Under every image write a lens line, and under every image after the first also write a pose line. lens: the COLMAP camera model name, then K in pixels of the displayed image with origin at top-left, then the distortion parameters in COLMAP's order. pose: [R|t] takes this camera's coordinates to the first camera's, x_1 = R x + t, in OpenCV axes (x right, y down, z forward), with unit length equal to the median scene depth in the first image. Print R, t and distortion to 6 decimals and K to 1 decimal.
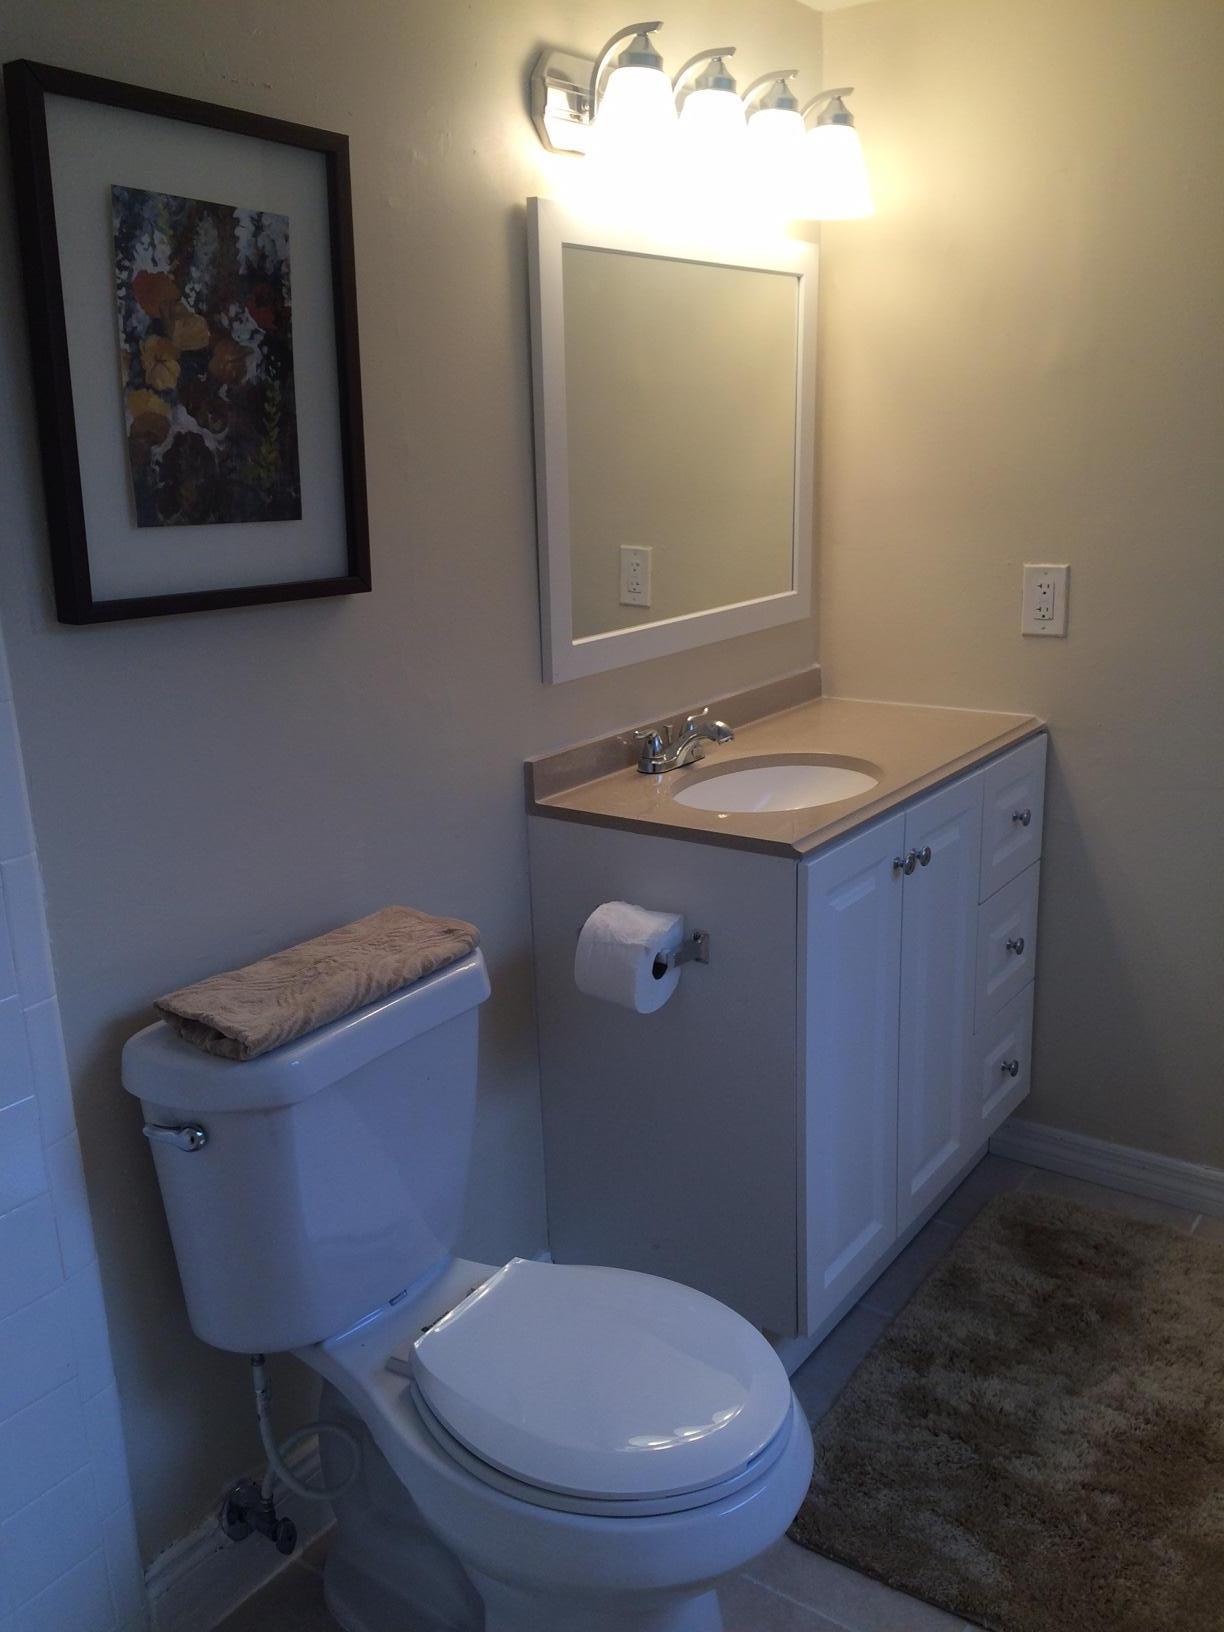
lens RADIAL K [[1383.8, 0, 615.7], [0, 1383.8, 831.6], [0, 0, 1]] dist [0.017490, -0.050125]
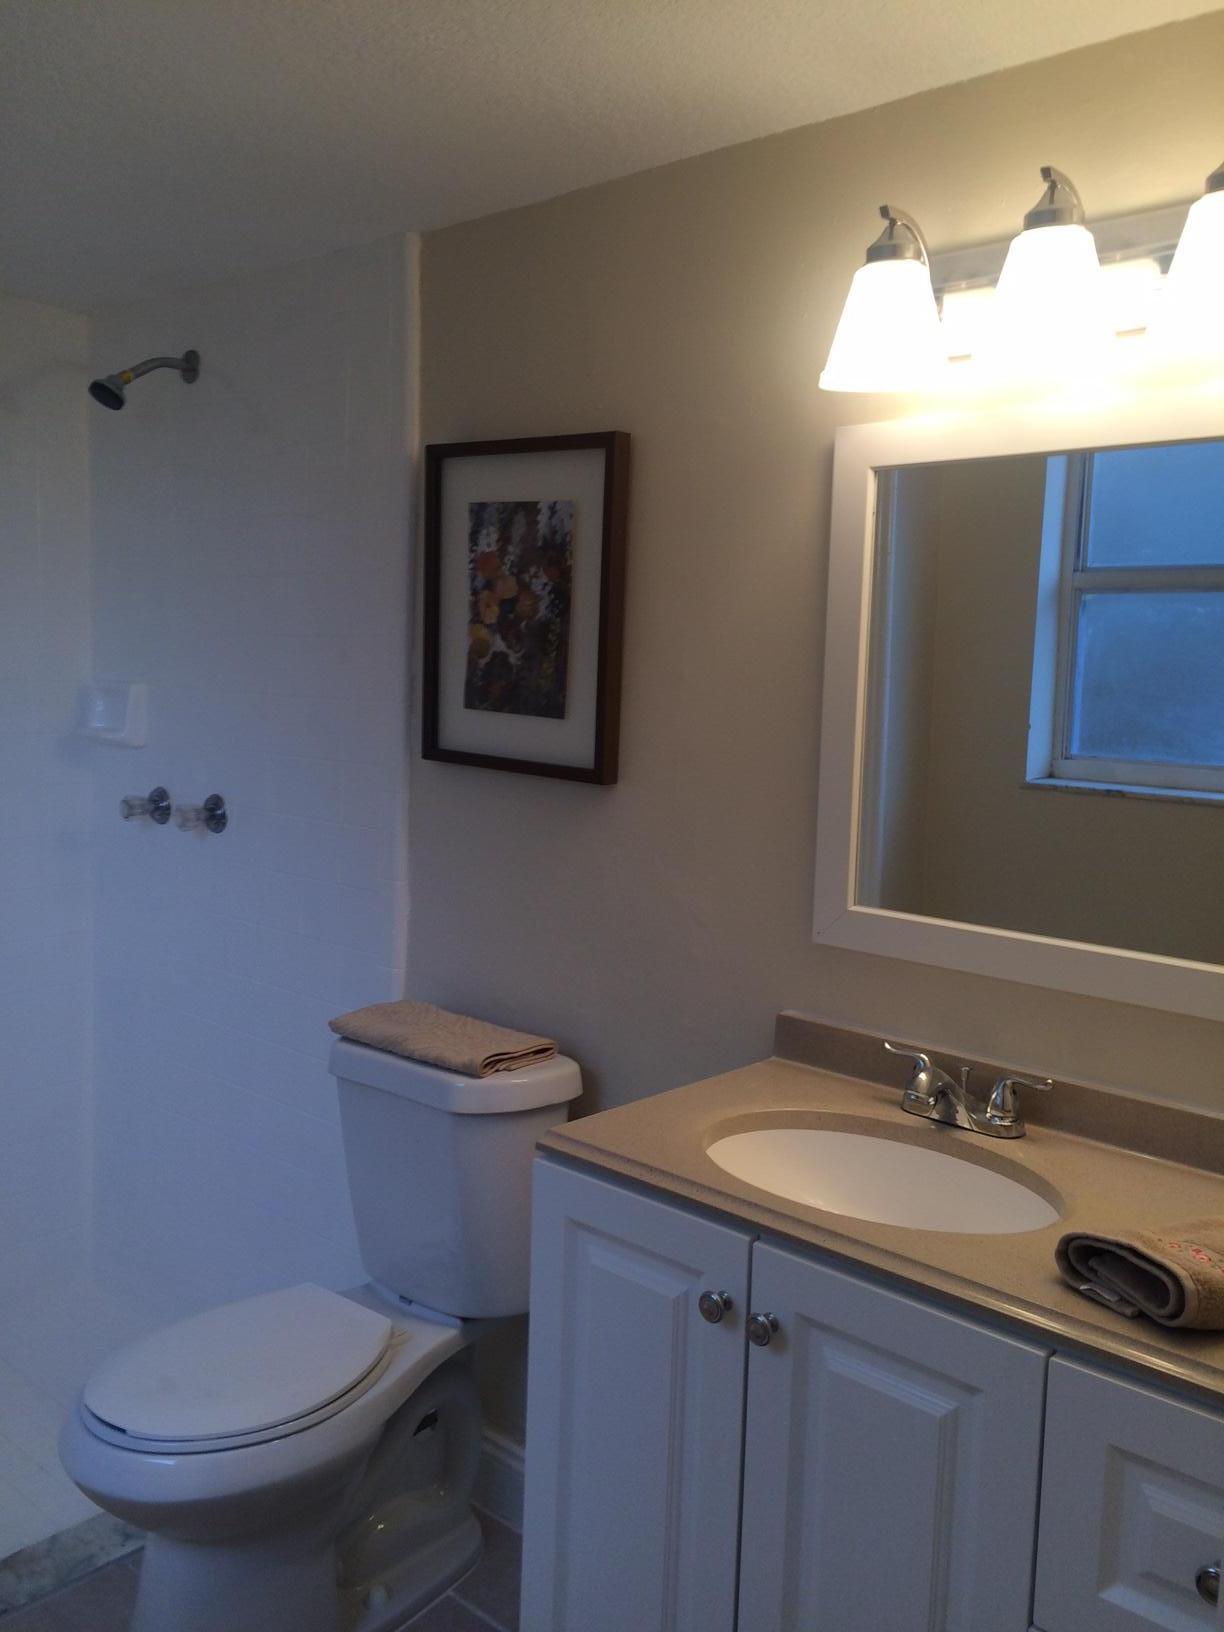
lens RADIAL K [[1383.8, 0, 617.2], [0, 1383.8, 802.3], [0, 0, 1]] dist [0.017490, -0.050125]
pose [[-0.114589, 0.121679, -0.985933, 1.160830], [-0.309689, 0.938637, 0.151835, -0.398850], [0.943908, 0.322731, -0.069875, 1.269106]]
